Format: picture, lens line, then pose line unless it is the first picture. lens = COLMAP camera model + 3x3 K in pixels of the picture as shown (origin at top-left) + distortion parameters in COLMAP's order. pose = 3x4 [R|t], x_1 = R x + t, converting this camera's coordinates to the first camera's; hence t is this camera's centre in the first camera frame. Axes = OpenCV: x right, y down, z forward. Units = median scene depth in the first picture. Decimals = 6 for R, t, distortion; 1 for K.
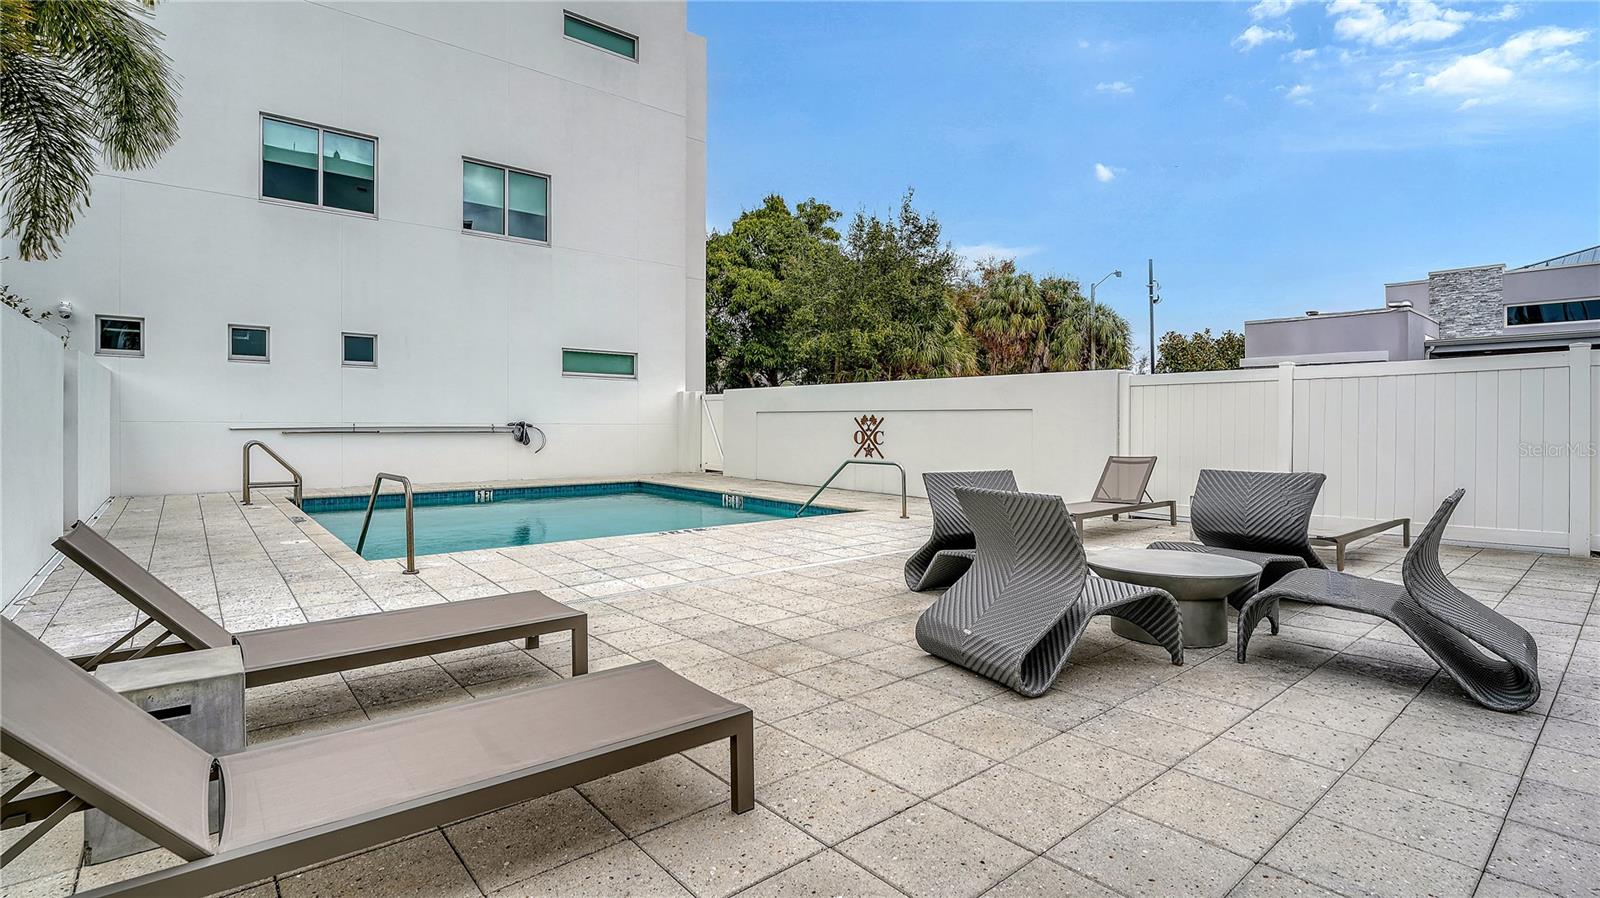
lens RADIAL K [[704.0, 0, 792.0], [0, 704.0, 437.9], [0, 0, 1]] dist [-0.000702, -0.000086]
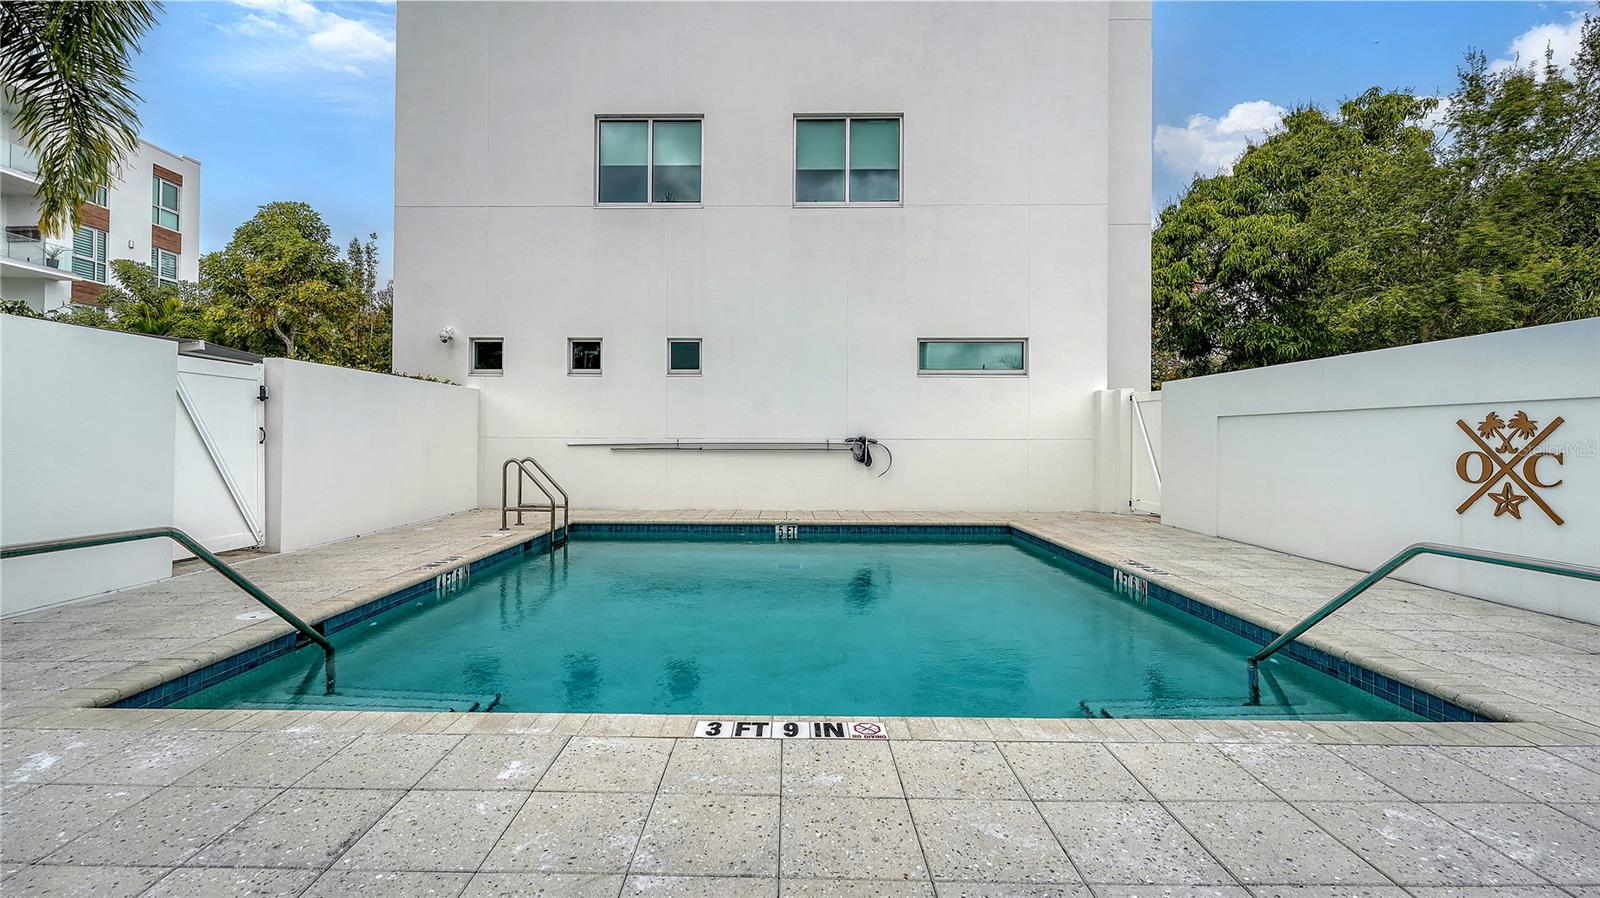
lens RADIAL K [[673.7, 0, 803.8], [0, 673.7, 437.9], [0, 0, 1]] dist [0.002753, -0.000051]
pose [[0.769699, -0.005021, -0.638387, 0.039916], [-0.012239, 0.999669, -0.022619, -0.003888], [0.638289, 0.025222, 0.769383, 0.385225]]
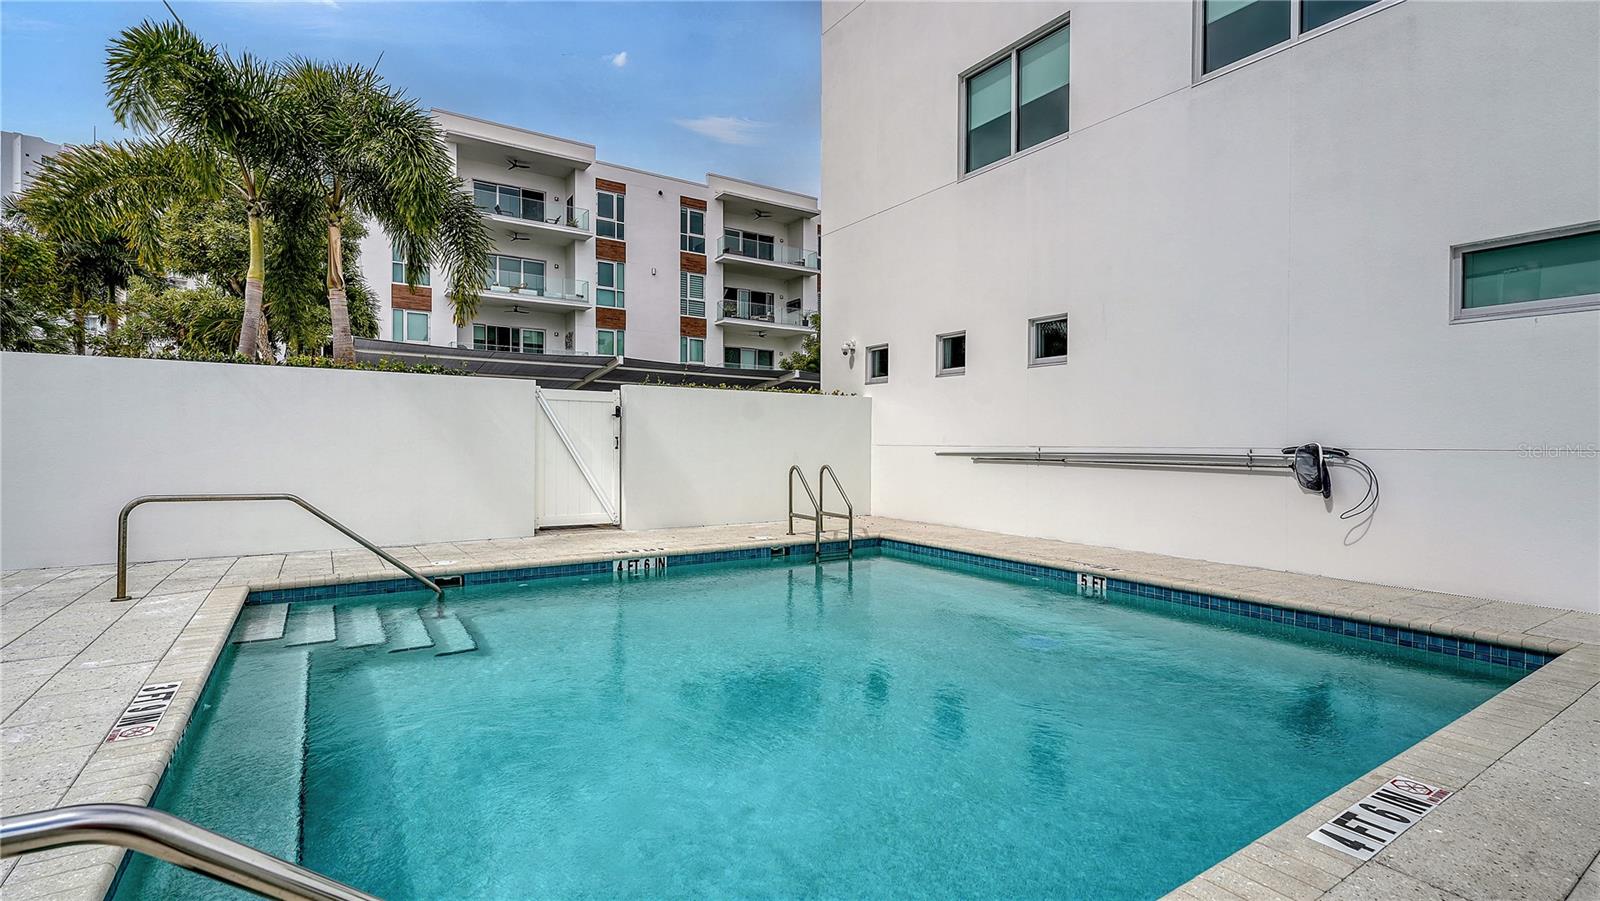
lens RADIAL K [[730.9, 0, 774.6], [0, 730.9, 444.1], [0, 0, 1]] dist [0.012694, 0.000040]
pose [[-0.132825, -0.007341, -0.991112, 0.111179], [-0.029129, 0.999570, -0.003500, -0.011768], [0.990711, 0.028405, -0.132982, 0.725357]]
